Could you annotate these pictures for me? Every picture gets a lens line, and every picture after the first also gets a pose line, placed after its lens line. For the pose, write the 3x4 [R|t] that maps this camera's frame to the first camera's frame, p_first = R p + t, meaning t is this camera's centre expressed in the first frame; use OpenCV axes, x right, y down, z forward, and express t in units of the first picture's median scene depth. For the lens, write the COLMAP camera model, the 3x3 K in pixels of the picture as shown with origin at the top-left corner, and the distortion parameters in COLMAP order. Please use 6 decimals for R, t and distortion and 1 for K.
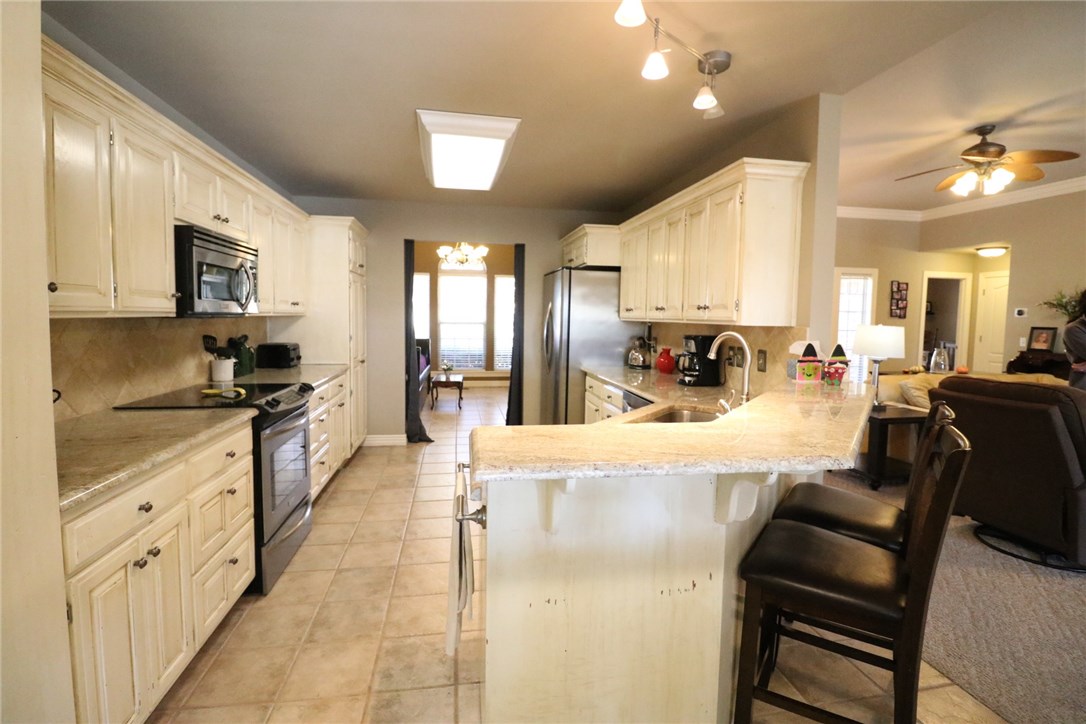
lens RADIAL K [[501.6, 0, 543.7], [0, 501.6, 349.9], [0, 0, 1]] dist [0.000529, -0.013752]
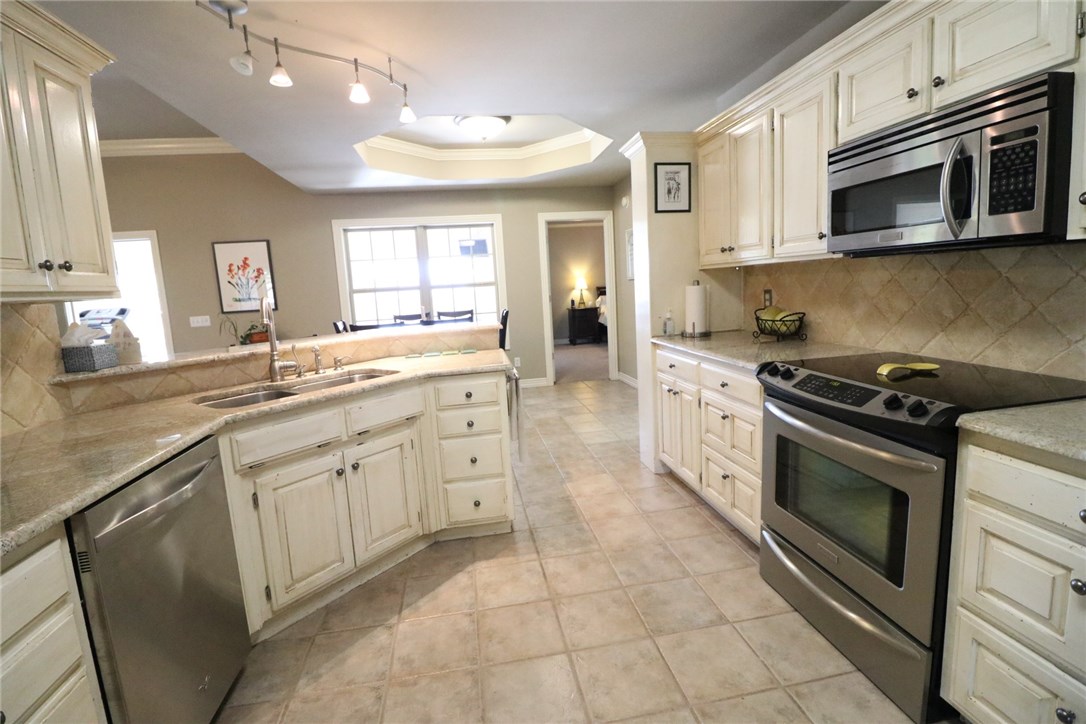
lens RADIAL K [[501.6, 0, 543.7], [0, 501.6, 349.9], [0, 0, 1]] dist [0.000529, -0.013752]
pose [[-0.999217, 0.038980, 0.006825, -0.147535], [0.039561, 0.979746, 0.196299, -0.073624], [0.000965, 0.196415, -0.980520, 1.398269]]
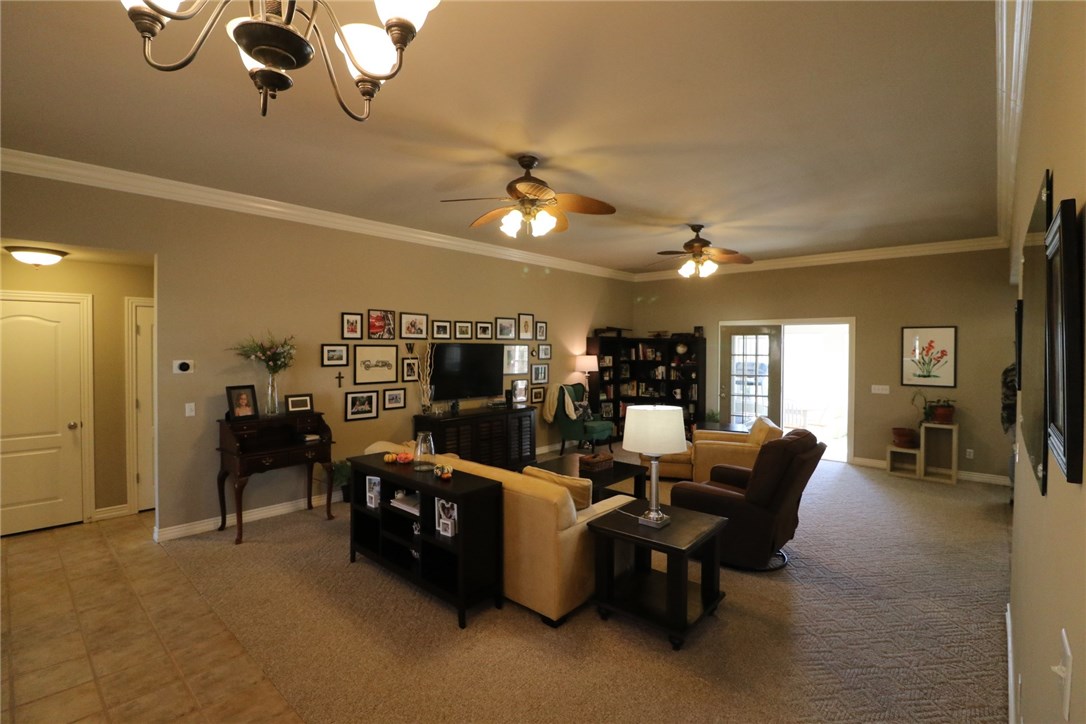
lens RADIAL K [[501.6, 0, 543.7], [0, 501.6, 349.9], [0, 0, 1]] dist [0.000529, -0.013752]
pose [[-0.614792, -0.028155, 0.788186, 0.280106], [0.039552, 0.997004, 0.066466, -0.261644], [-0.787697, 0.072037, -0.611837, 2.184372]]
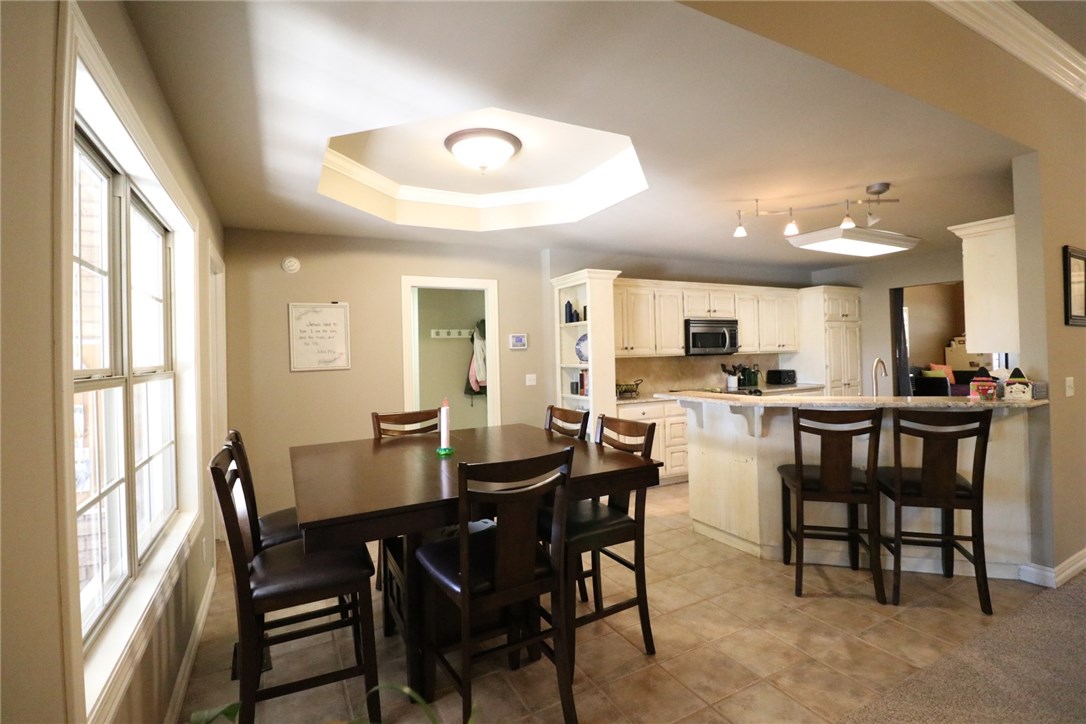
lens RADIAL K [[501.6, 0, 543.7], [0, 501.6, 349.9], [0, 0, 1]] dist [0.000529, -0.013752]
pose [[0.308562, -0.029957, -0.950733, 1.046057], [-0.037734, 0.998332, -0.043704, 0.030756], [0.950456, 0.049361, 0.306916, -0.324192]]
